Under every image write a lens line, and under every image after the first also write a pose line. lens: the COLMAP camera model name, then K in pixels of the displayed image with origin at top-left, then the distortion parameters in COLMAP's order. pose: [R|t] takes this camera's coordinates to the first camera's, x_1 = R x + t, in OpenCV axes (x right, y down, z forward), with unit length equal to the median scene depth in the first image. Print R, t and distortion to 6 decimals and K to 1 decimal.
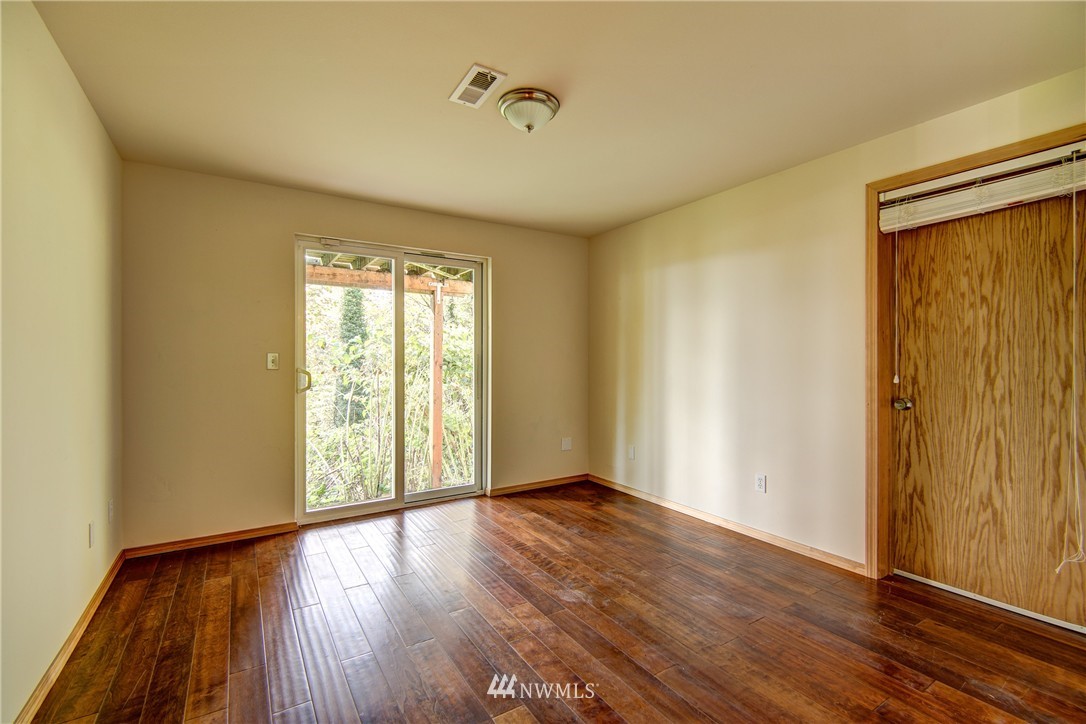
lens RADIAL K [[487.0, 0, 543.0], [0, 487.0, 362.0], [0, 0, 1]] dist [0.005268, -0.000337]
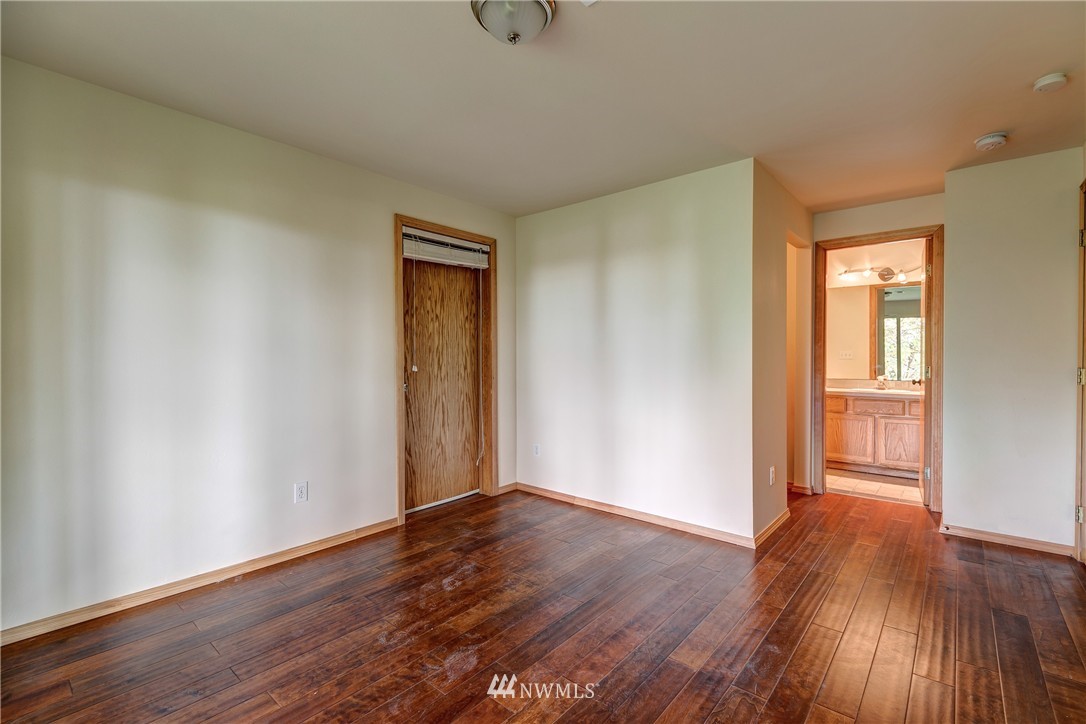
lens RADIAL K [[487.0, 0, 543.0], [0, 487.0, 362.0], [0, 0, 1]] dist [0.005268, -0.000337]
pose [[-0.301904, -0.011441, 0.953270, -0.718224], [0.005038, 0.999895, 0.013596, 0.000569], [-0.953325, 0.008908, -0.301815, 1.133063]]
